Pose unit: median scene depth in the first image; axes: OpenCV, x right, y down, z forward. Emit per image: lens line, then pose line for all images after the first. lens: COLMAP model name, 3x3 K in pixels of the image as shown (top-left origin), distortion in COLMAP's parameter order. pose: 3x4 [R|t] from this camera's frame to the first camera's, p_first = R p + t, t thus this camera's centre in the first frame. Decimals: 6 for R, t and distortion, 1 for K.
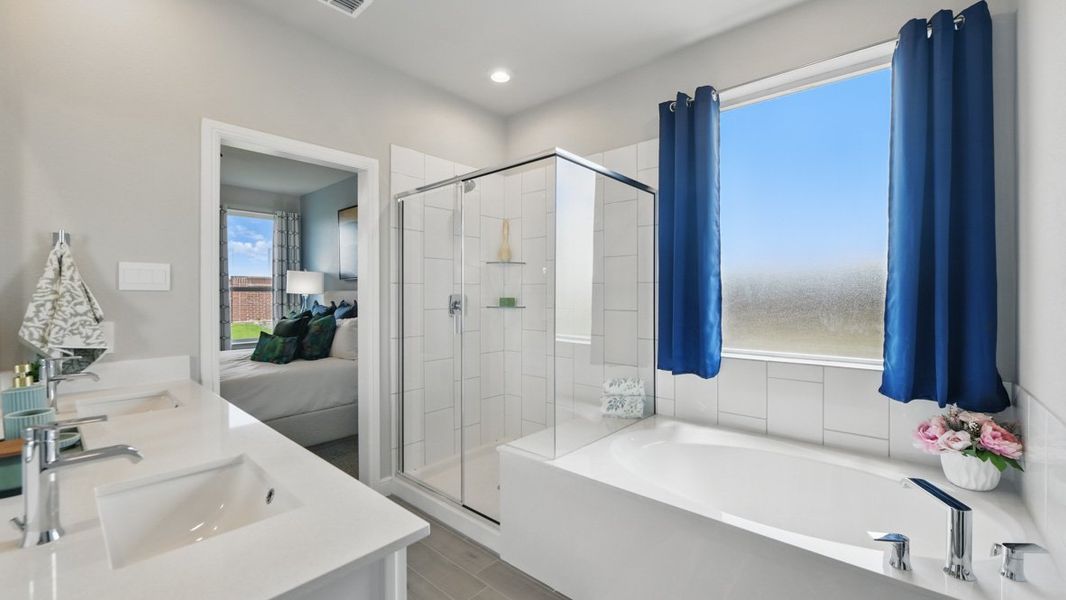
lens RADIAL K [[430.9, 0, 536.5], [0, 430.9, 294.0], [0, 0, 1]] dist [-0.003785, -0.000416]
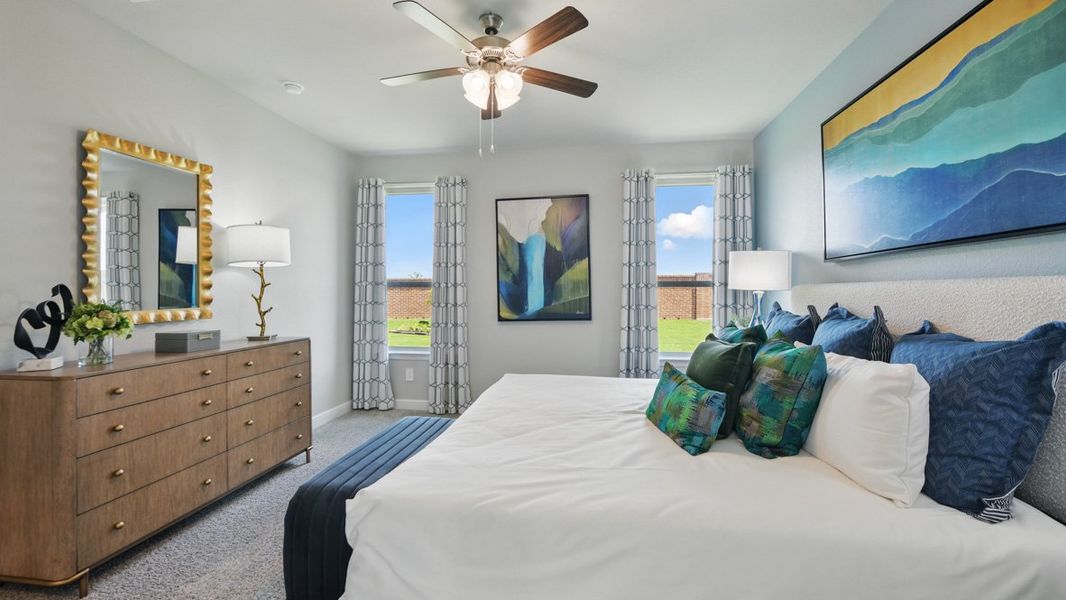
lens RADIAL K [[430.9, 0, 536.5], [0, 430.9, 294.0], [0, 0, 1]] dist [-0.003785, -0.000416]
pose [[0.546260, 0.005837, -0.837595, -0.436105], [0.000536, 0.999973, 0.007318, 0.000755], [0.837615, -0.004447, 0.546242, 0.878286]]
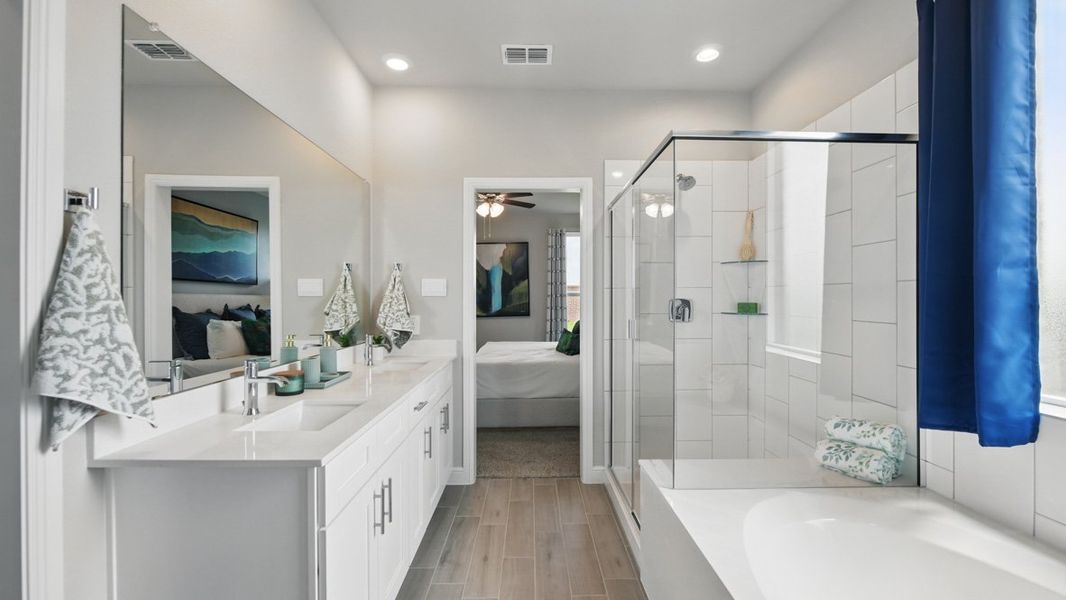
lens RADIAL K [[430.5, 0, 537.9], [0, 430.5, 297.2], [0, 0, 1]] dist [-0.003730, -0.000414]
pose [[0.677890, -0.002486, -0.735160, 0.341989], [0.000658, 0.999996, -0.002775, -0.000287], [0.735163, 0.001397, 0.677888, 0.143724]]
